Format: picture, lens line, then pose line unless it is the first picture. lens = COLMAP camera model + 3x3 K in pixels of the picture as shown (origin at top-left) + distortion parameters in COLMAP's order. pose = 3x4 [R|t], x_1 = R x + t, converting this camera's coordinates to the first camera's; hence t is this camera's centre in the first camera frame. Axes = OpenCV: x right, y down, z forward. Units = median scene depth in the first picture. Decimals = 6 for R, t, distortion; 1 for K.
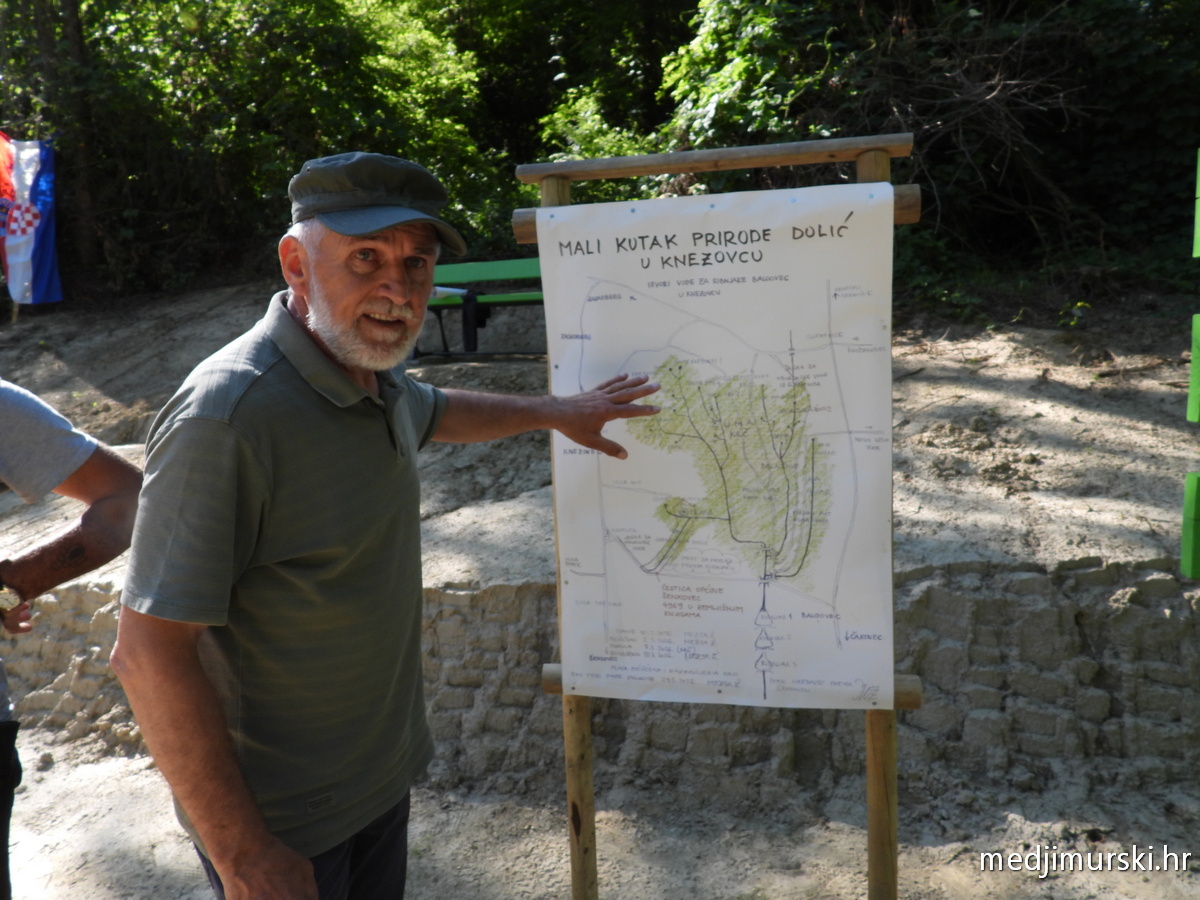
lens RADIAL K [[865.8, 0, 600.0], [0, 865.8, 450.0], [0, 0, 1]] dist [-0.010657, 0.002624]
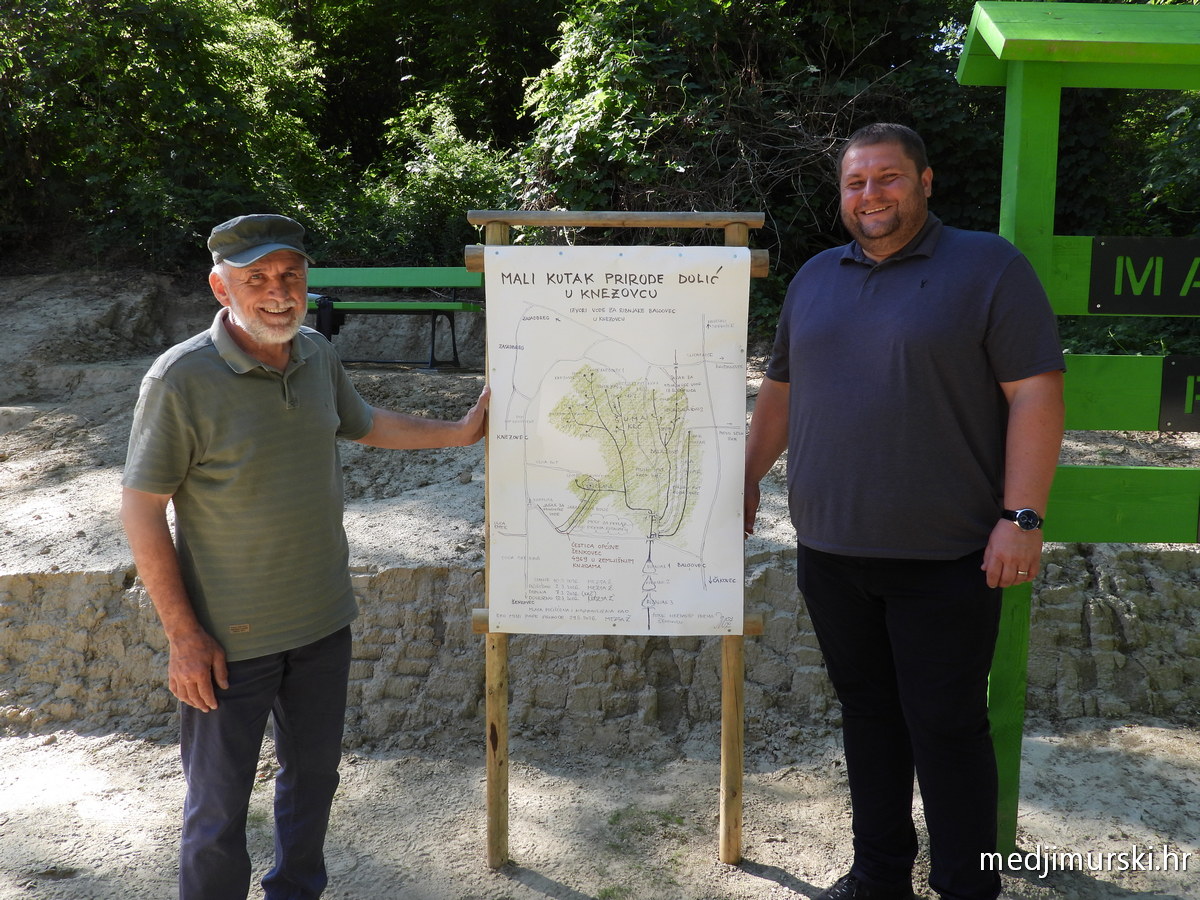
lens RADIAL K [[932.8, 0, 600.0], [0, 932.8, 450.0], [0, 0, 1]] dist [-0.007235, -0.003844]
pose [[0.981903, 0.027605, 0.187362, -0.099282], [-0.022474, 0.999313, -0.029455, 0.038454], [-0.188046, 0.024712, 0.981849, -0.244439]]
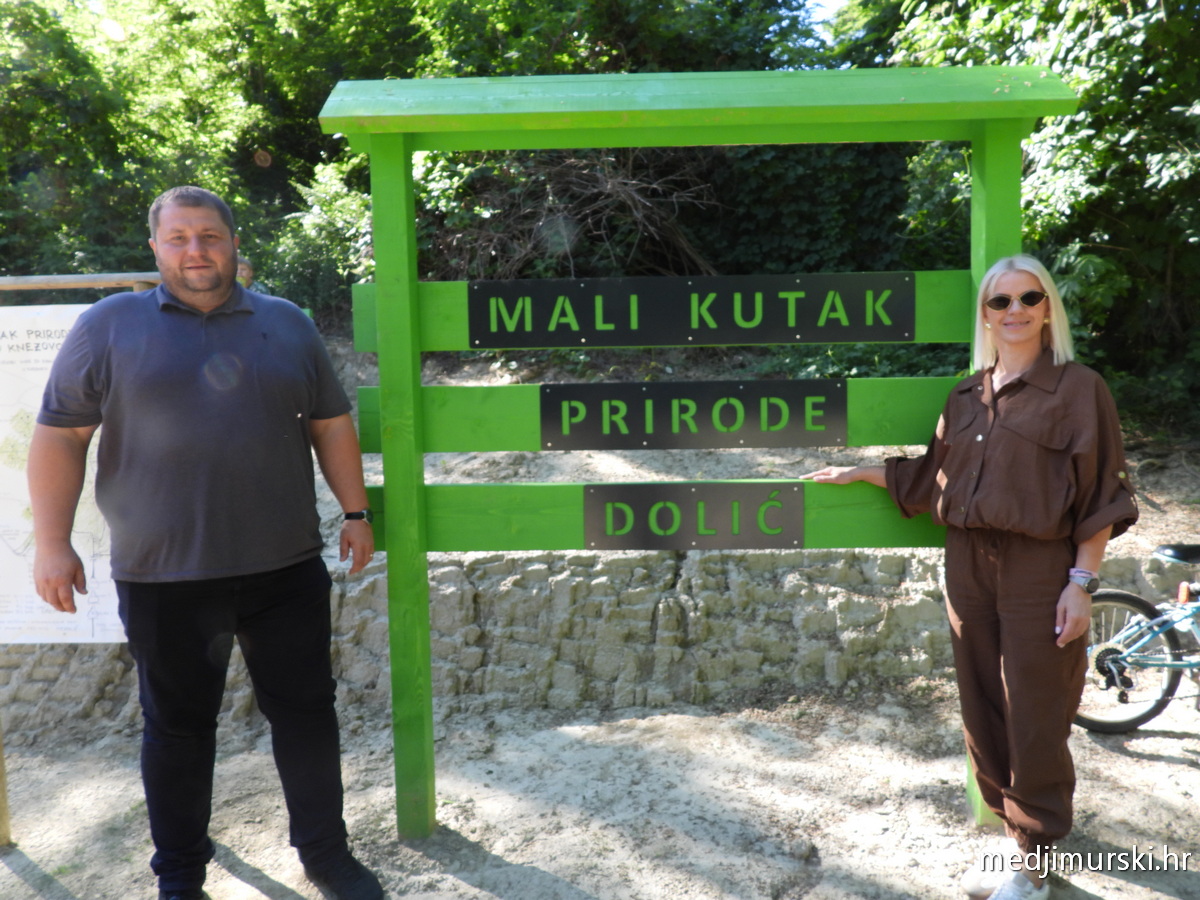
lens RADIAL K [[865.8, 0, 600.0], [0, 865.8, 450.0], [0, 0, 1]] dist [-0.010657, 0.002624]
pose [[0.986981, 0.001849, 0.160825, 0.529145], [0.005775, 0.998882, -0.046927, 0.024736], [-0.160732, 0.047245, 0.985867, -0.407409]]
